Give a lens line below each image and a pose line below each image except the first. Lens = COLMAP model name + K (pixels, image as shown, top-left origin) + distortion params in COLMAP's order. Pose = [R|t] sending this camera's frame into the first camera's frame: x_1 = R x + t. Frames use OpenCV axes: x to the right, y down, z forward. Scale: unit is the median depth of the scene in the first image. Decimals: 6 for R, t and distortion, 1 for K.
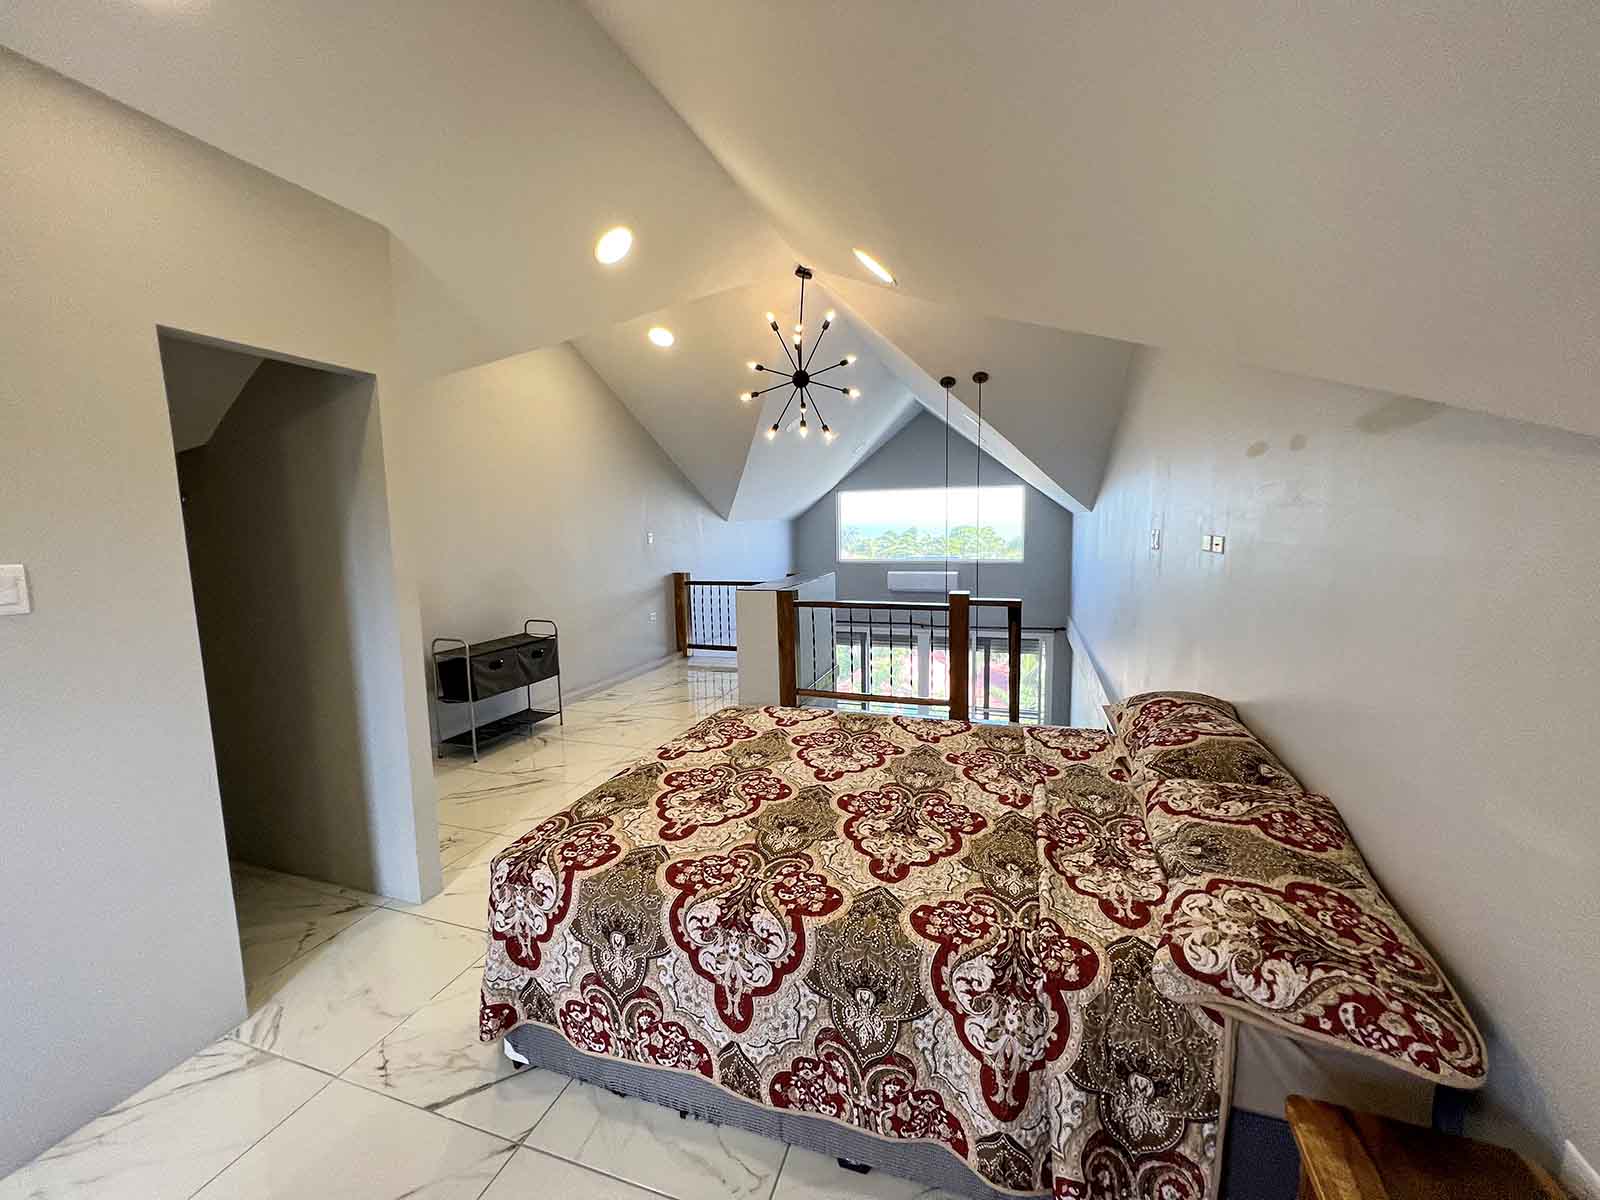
lens RADIAL K [[636.1, 0, 800.0], [0, 636.1, 600.0], [0, 0, 1]] dist [-0.000128, 0.000064]
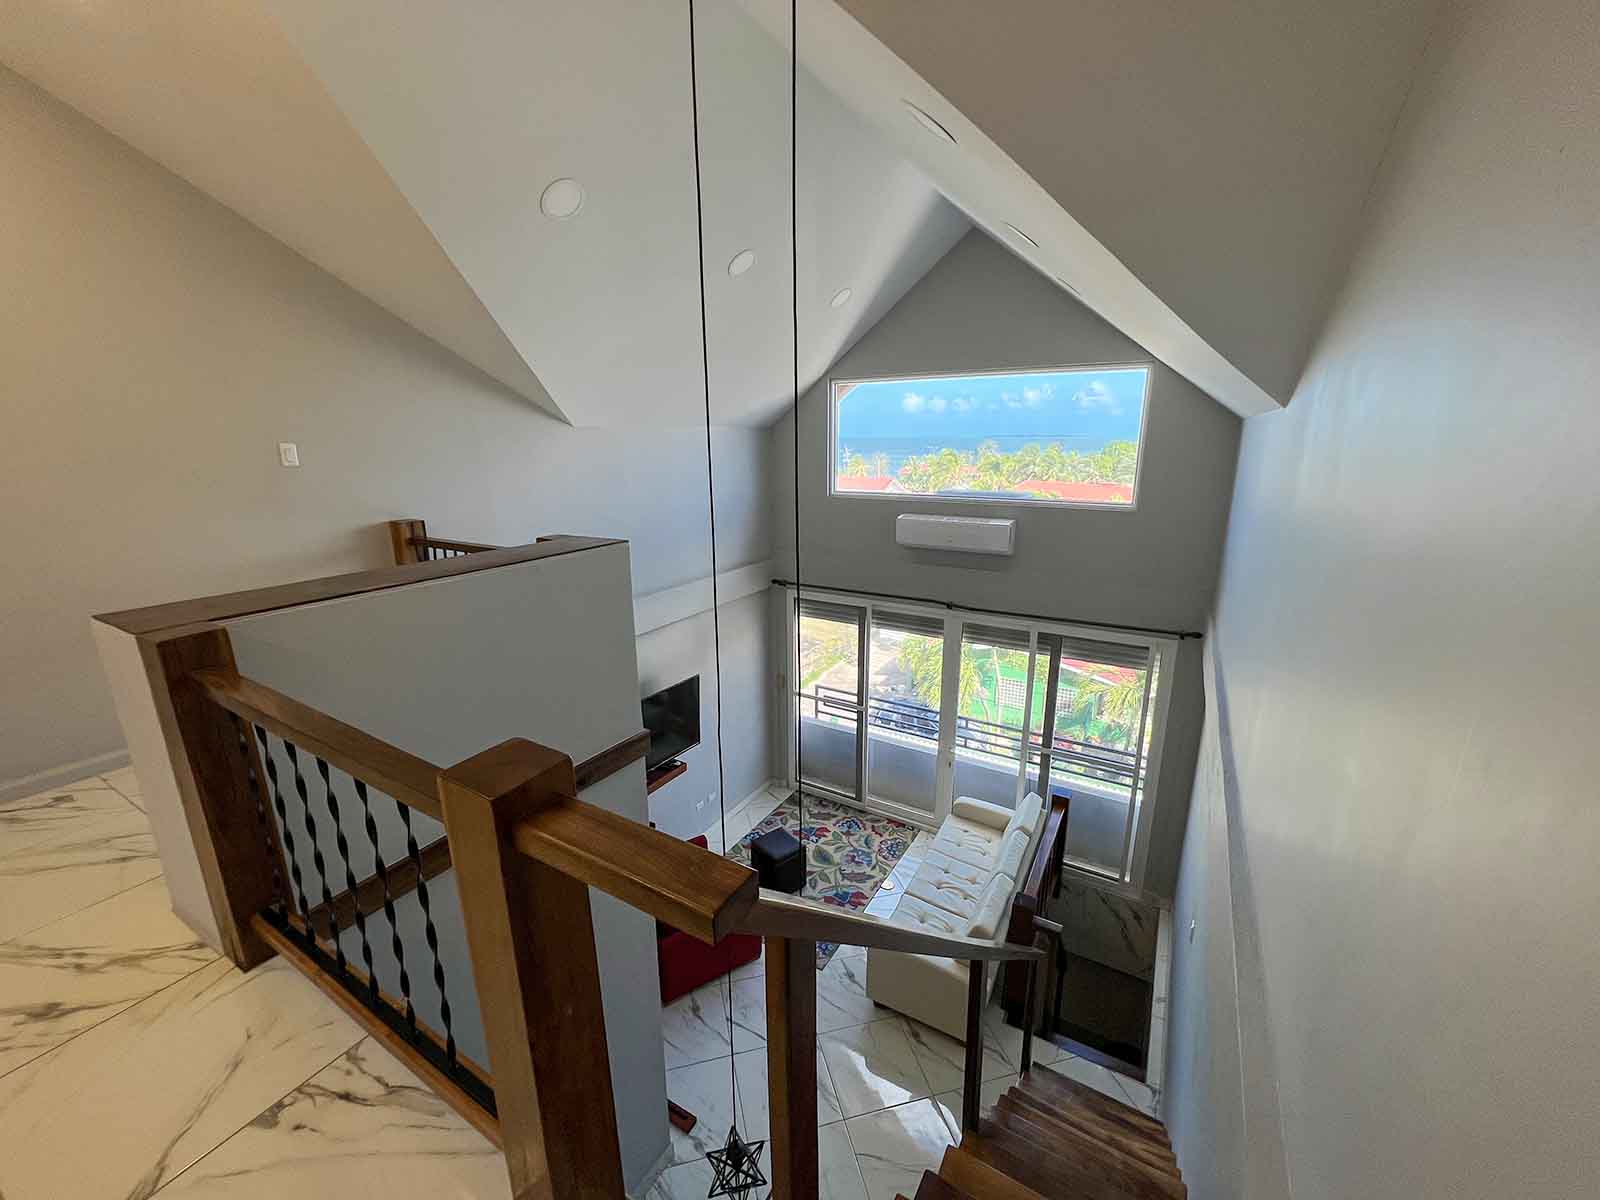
lens RADIAL K [[637.4, 0, 800.0], [0, 637.4, 600.0], [0, 0, 1]] dist [0.000656, -0.000015]
pose [[0.978427, 0.061584, -0.197198, 0.175392], [-0.035743, 0.990603, 0.132019, -0.042208], [0.203475, -0.122122, 0.971434, 0.378998]]
